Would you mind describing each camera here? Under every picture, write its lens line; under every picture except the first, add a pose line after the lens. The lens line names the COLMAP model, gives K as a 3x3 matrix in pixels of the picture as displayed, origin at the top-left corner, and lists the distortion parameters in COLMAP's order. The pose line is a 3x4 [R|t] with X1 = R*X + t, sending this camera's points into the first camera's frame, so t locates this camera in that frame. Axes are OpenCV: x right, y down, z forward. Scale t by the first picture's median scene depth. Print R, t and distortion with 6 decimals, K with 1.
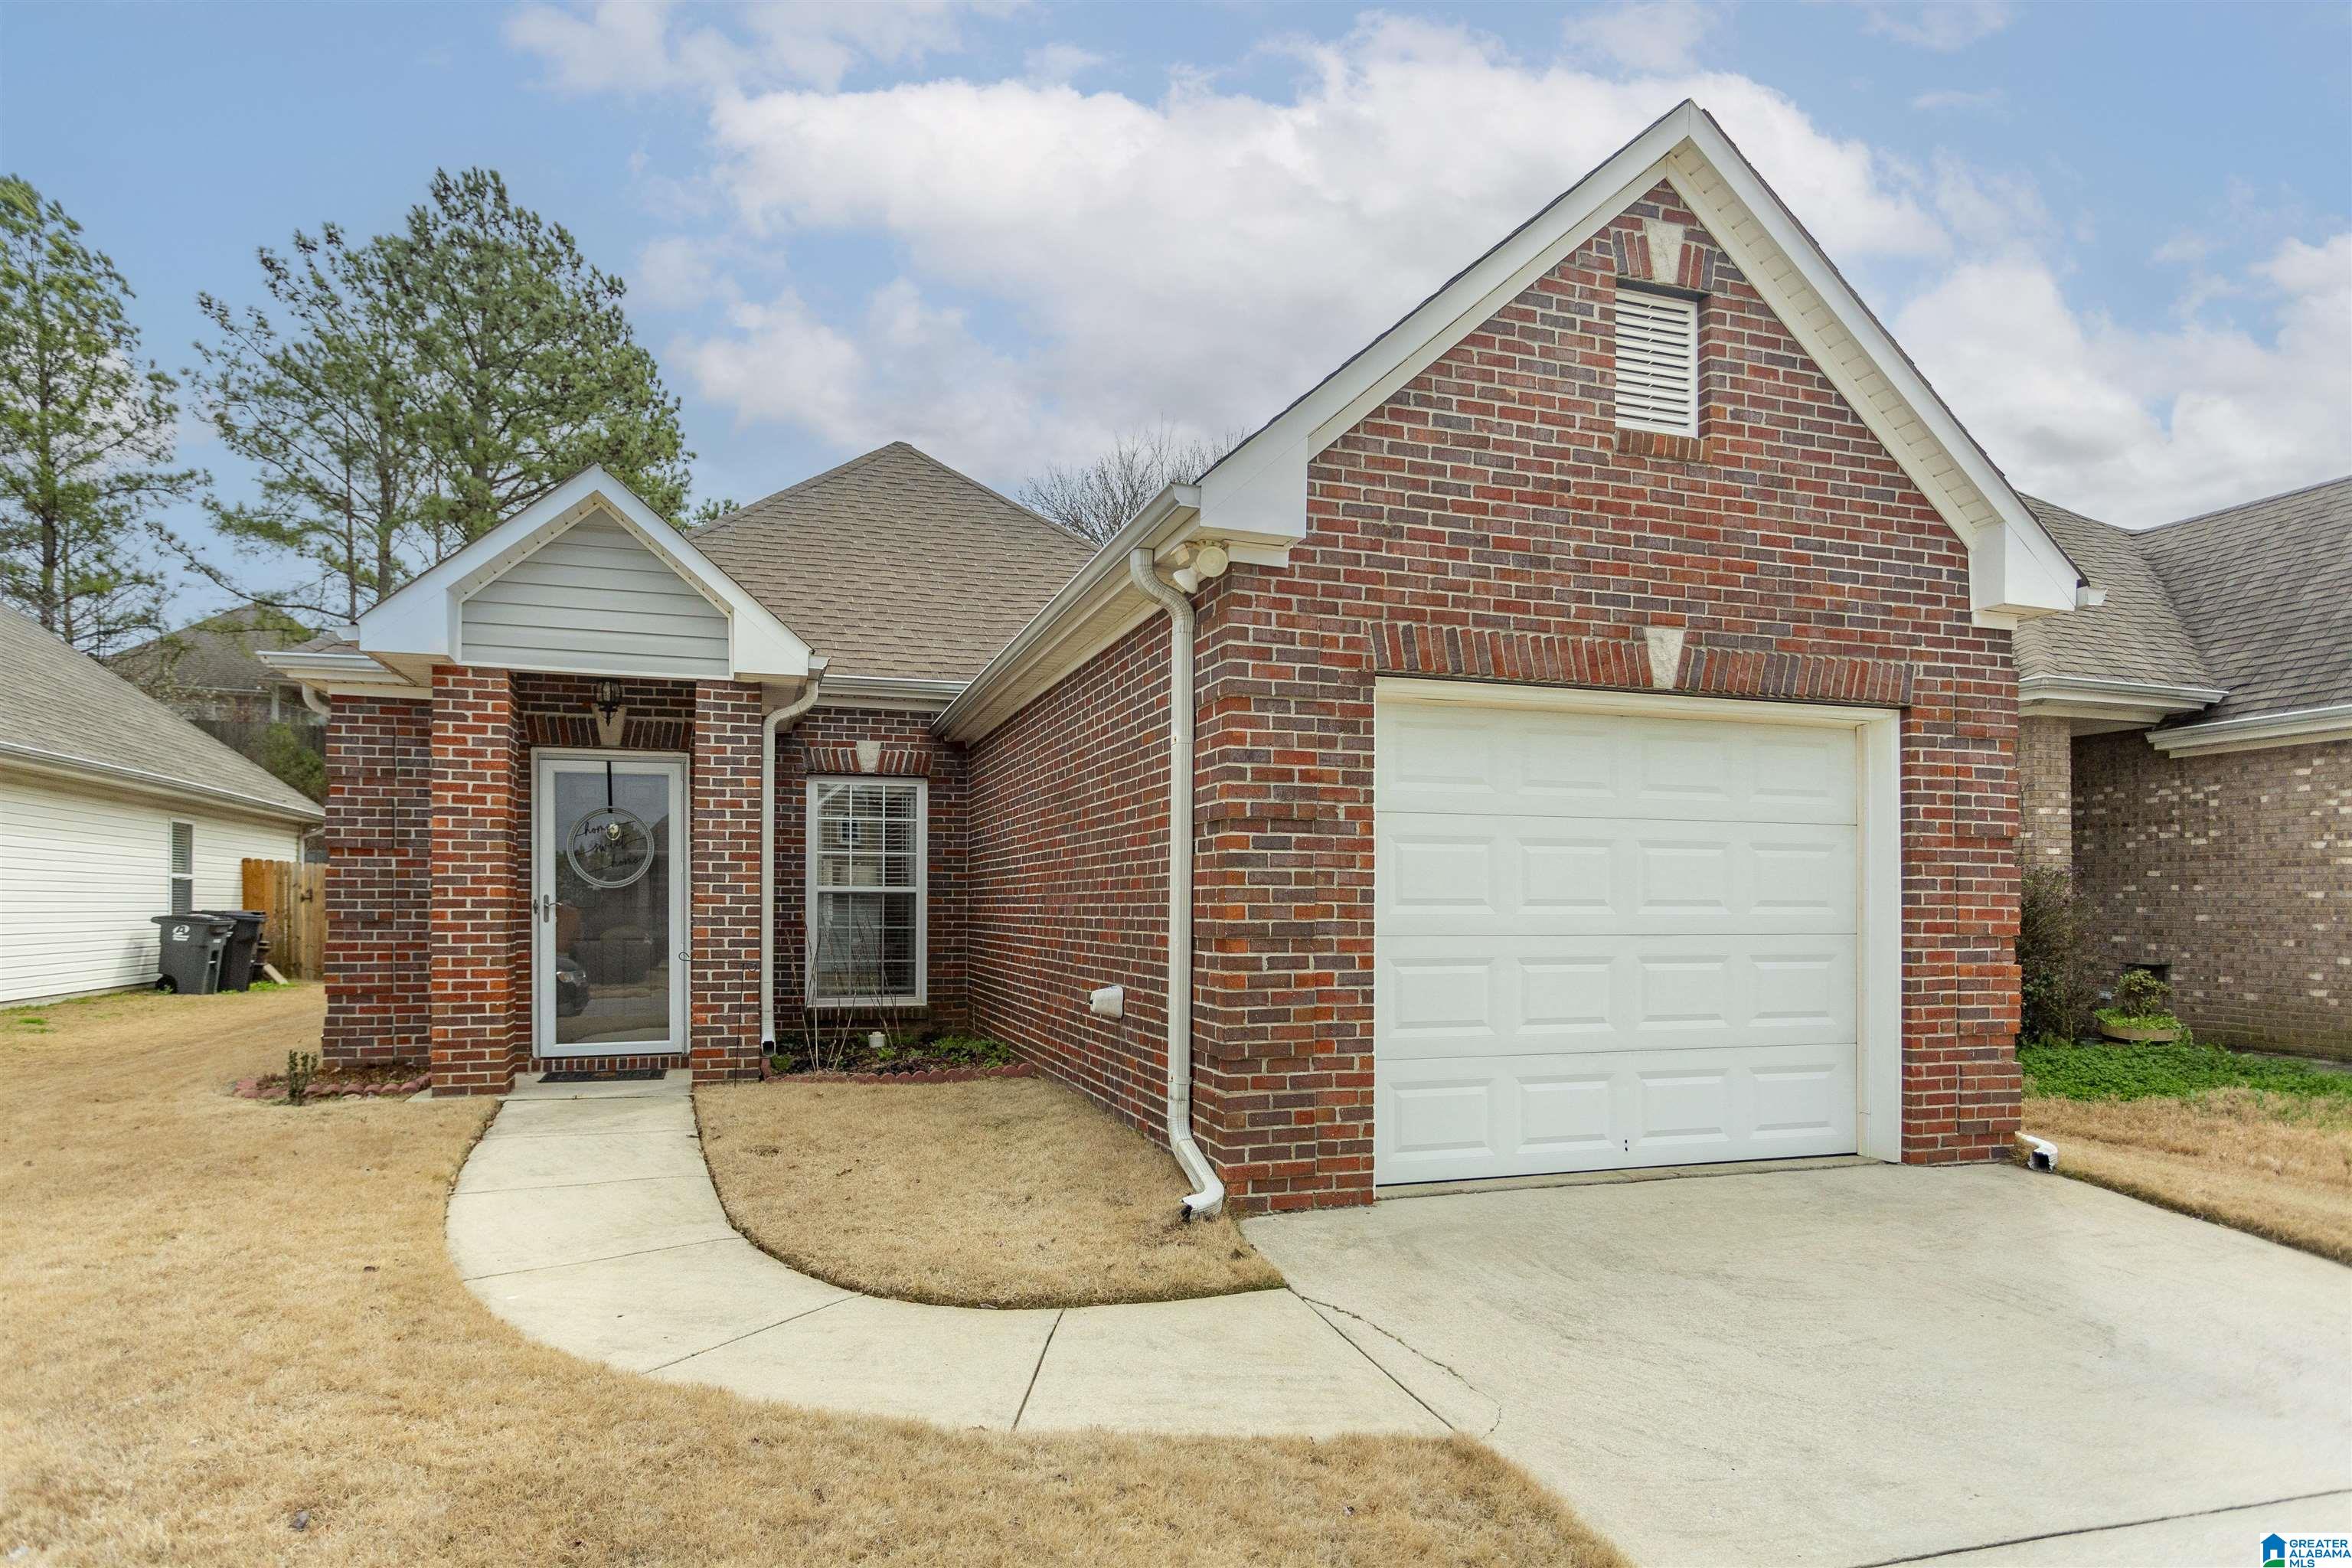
lens RADIAL K [[1344.8, 0, 1154.4], [0, 1344.8, 896.5], [0, 0, 1]] dist [-0.006798, 0.005627]
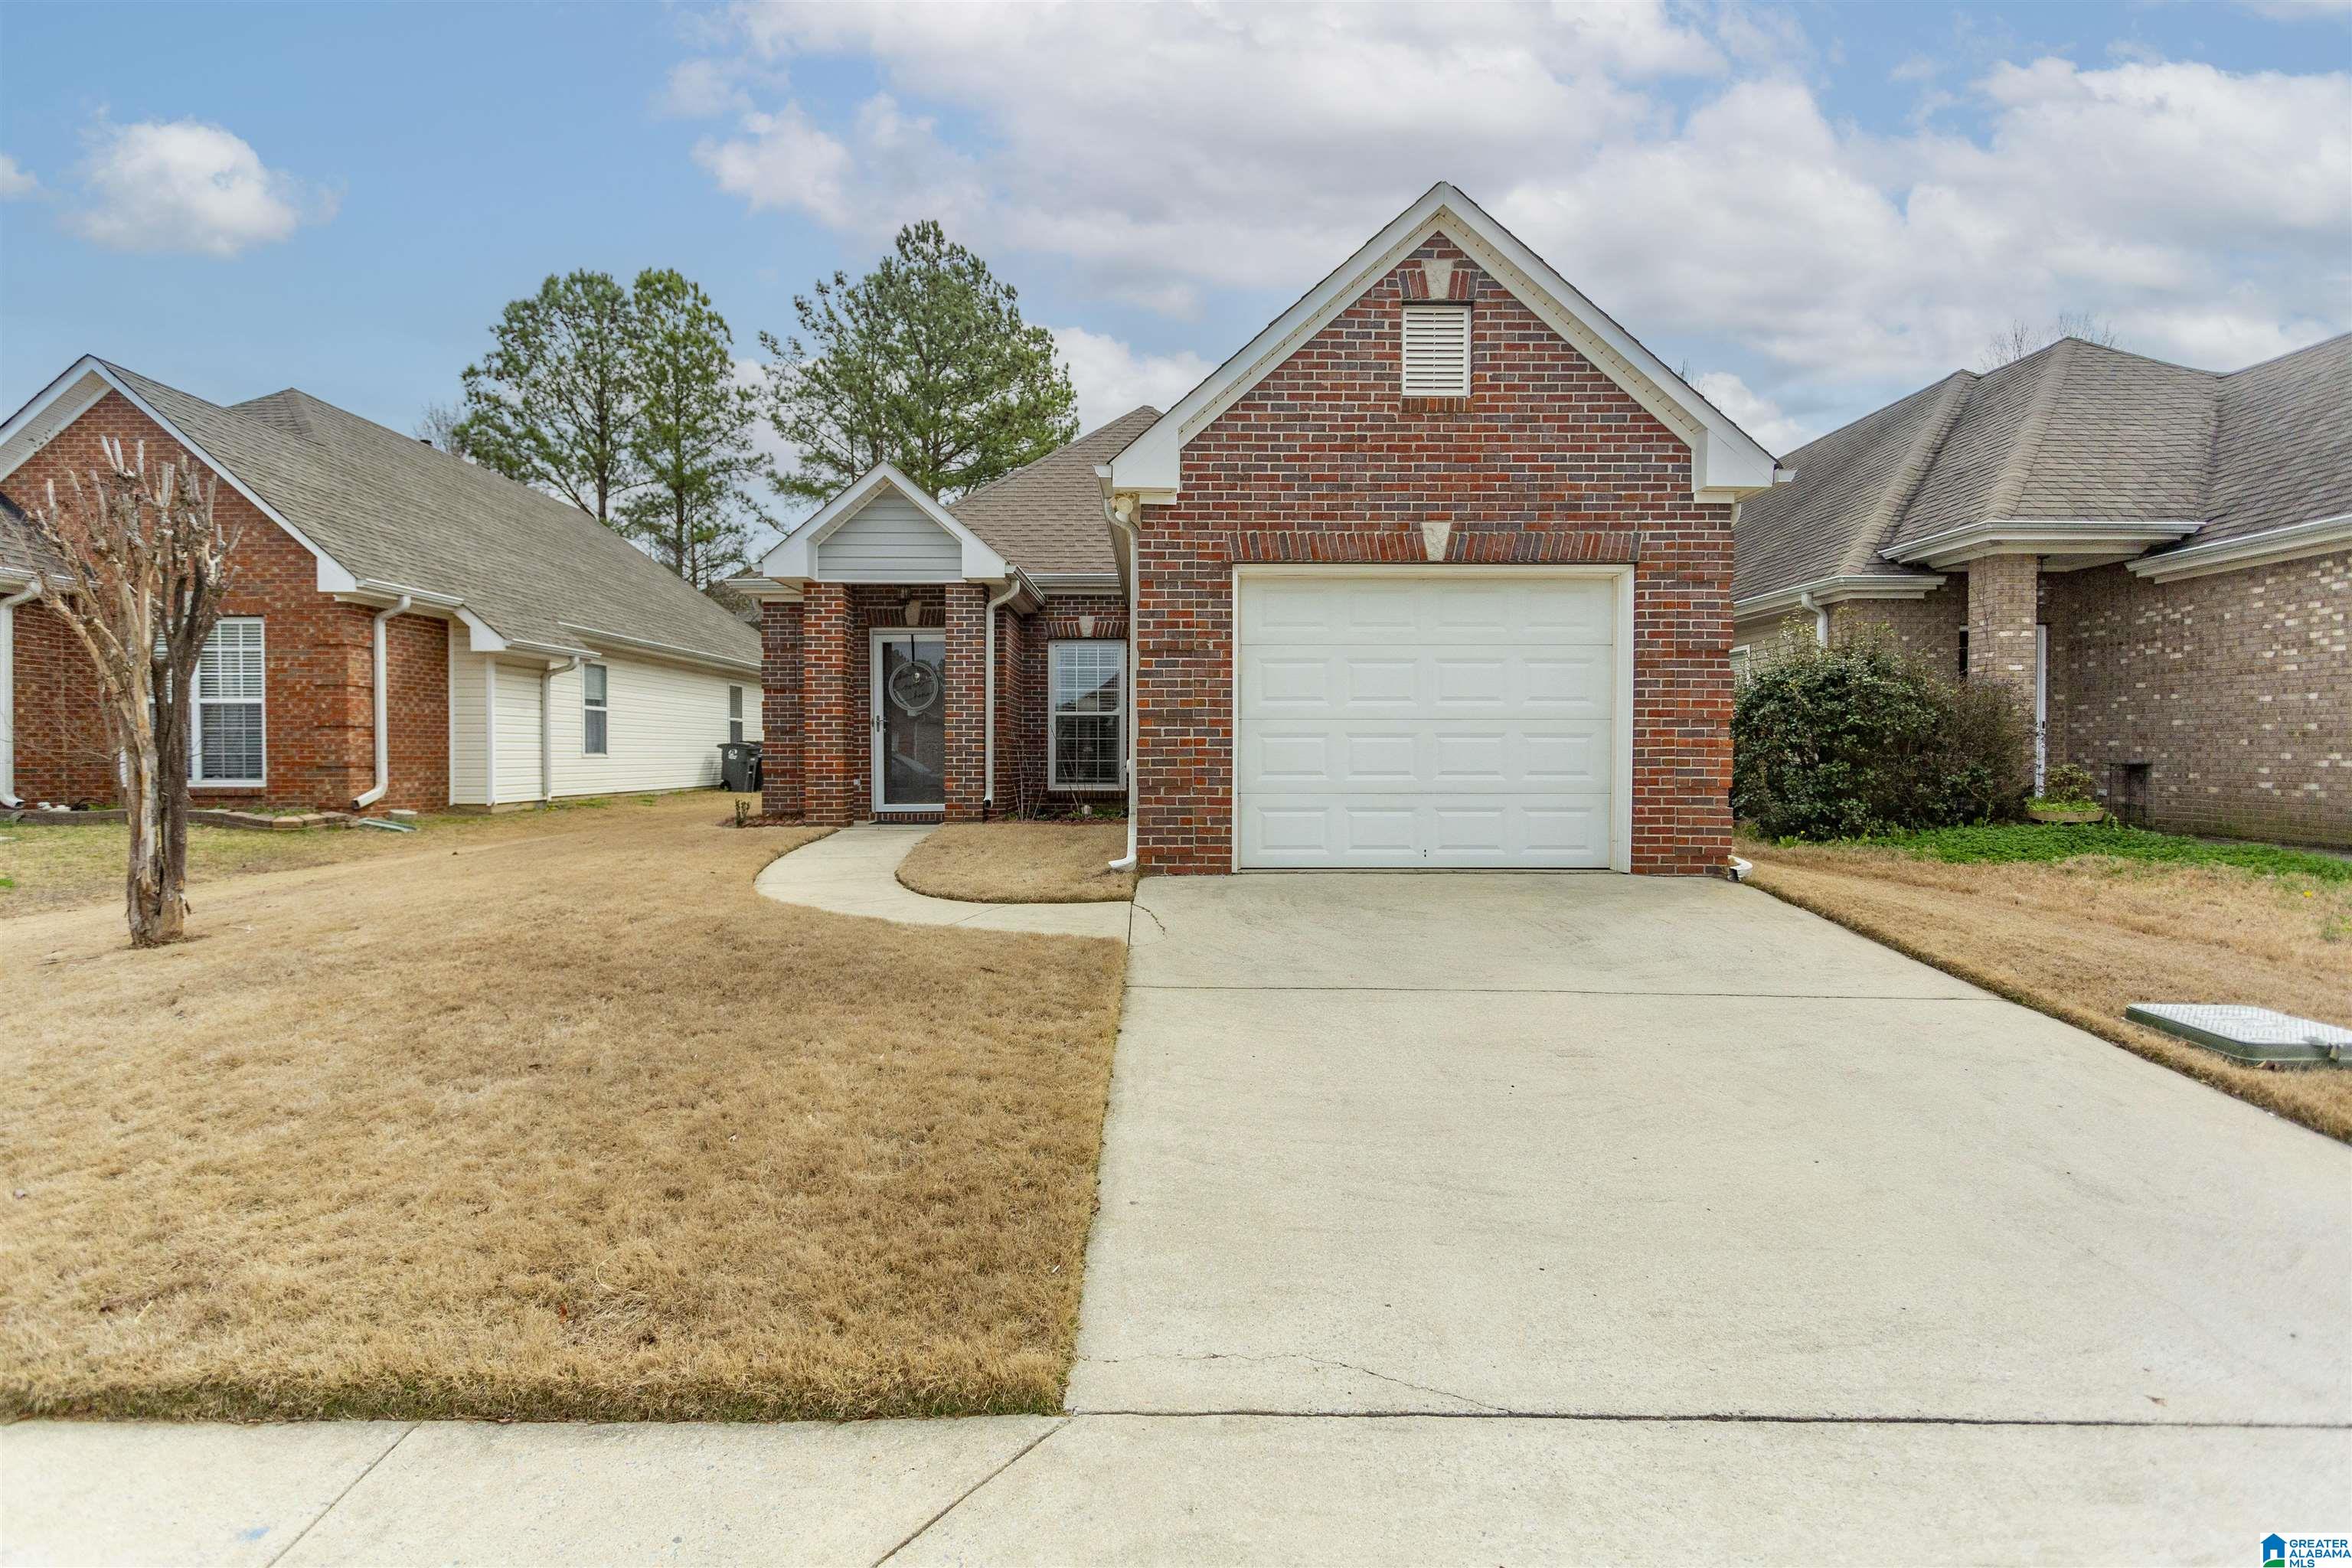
lens RADIAL K [[1128.0, 0, 1153.3], [0, 1128.0, 775.9], [0, 0, 1]] dist [0.009390, -0.000431]
pose [[0.951549, 0.002560, -0.307487, 0.412653], [0.005298, 0.999680, 0.024718, 0.054795], [0.307452, -0.025150, 0.951231, -0.319175]]
